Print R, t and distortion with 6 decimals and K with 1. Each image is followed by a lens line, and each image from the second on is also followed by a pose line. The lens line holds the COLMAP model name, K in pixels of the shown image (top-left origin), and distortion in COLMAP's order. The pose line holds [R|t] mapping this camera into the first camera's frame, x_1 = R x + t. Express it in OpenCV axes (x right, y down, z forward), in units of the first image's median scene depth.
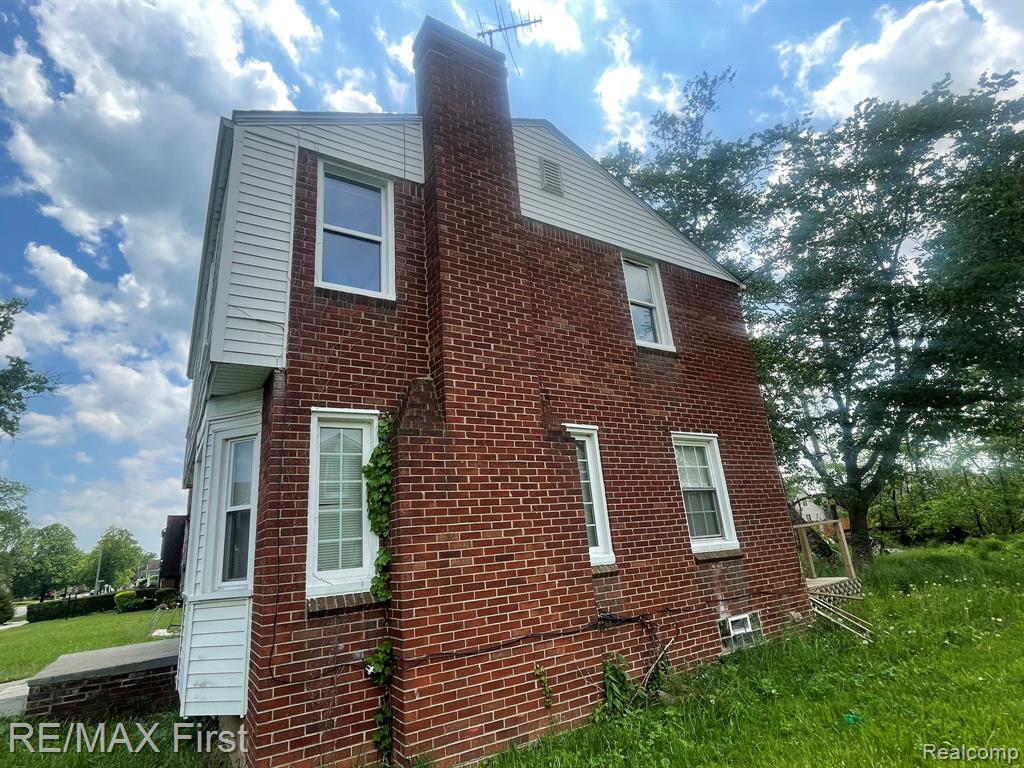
lens RADIAL K [[529.2, 0, 512.0], [0, 529.2, 384.0], [0, 0, 1]] dist [0.000704, 0.000127]
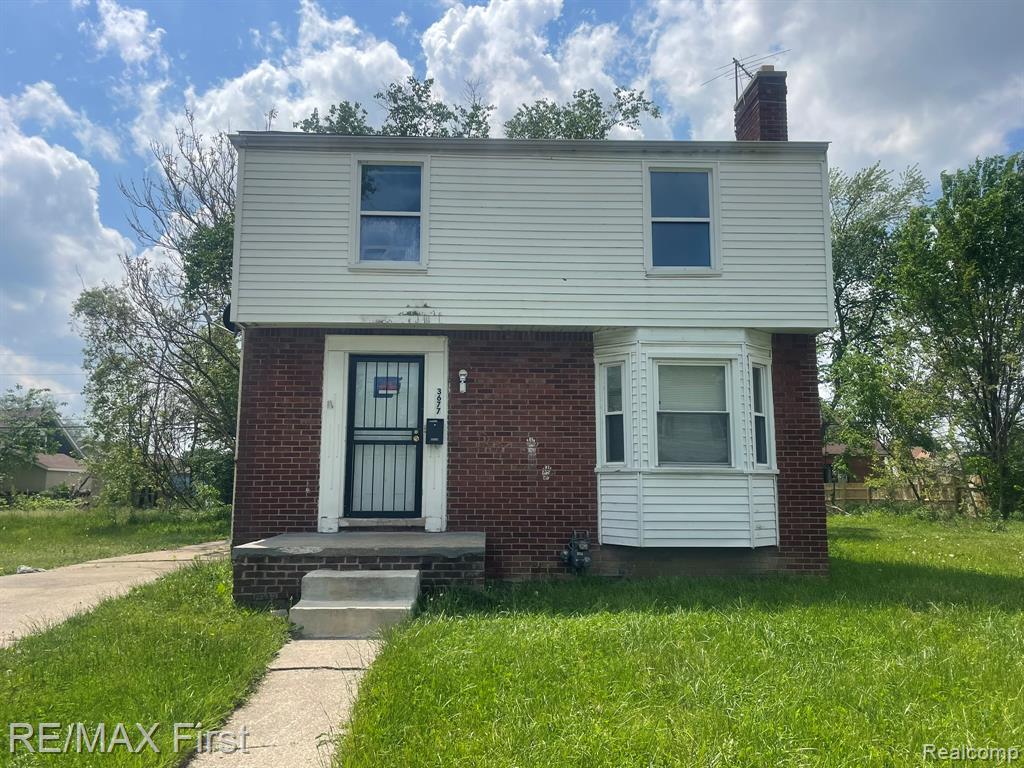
lens RADIAL K [[790.3, 0, 512.0], [0, 790.3, 384.0], [0, 0, 1]] dist [0.070050, -0.004107]
pose [[0.492710, 0.204082, 0.845924, -2.671231], [-0.302840, 0.951557, -0.053177, 0.471377], [-0.815797, -0.229978, 0.530646, 0.428987]]
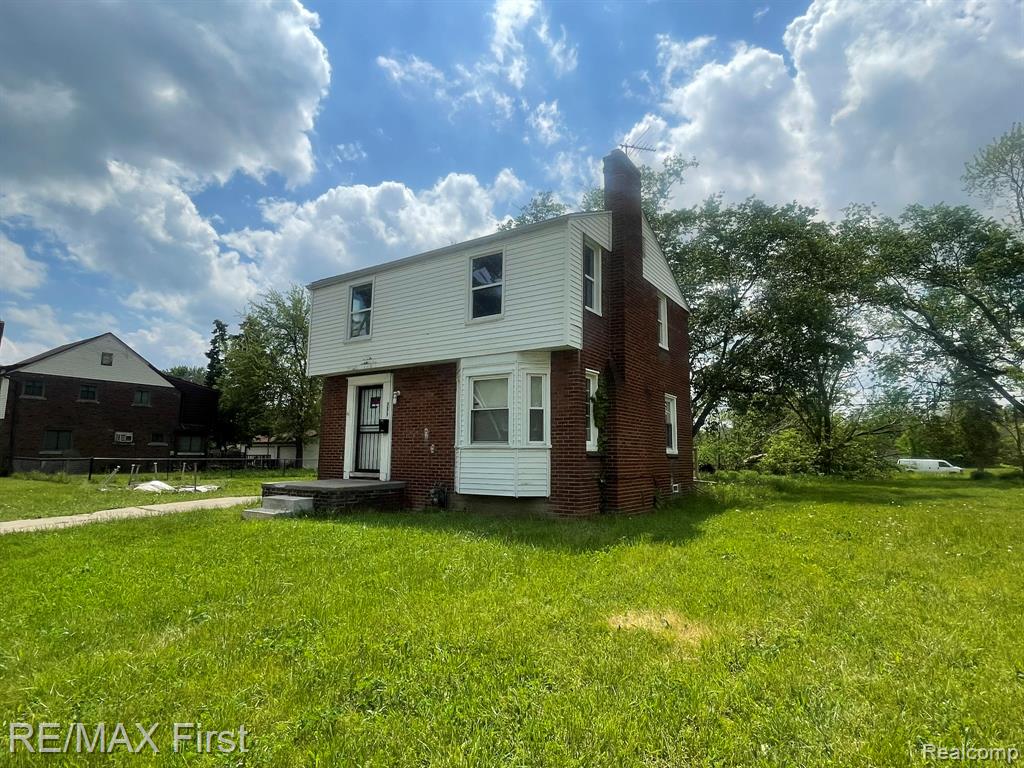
lens RADIAL K [[556.6, 0, 512.0], [0, 556.6, 384.0], [0, 0, 1]] dist [-0.000703, -0.000164]
pose [[0.909256, 0.144455, 0.390366, -1.484207], [-0.203847, 0.972221, 0.115037, -0.092906], [-0.362904, -0.184173, 0.913444, -0.964257]]
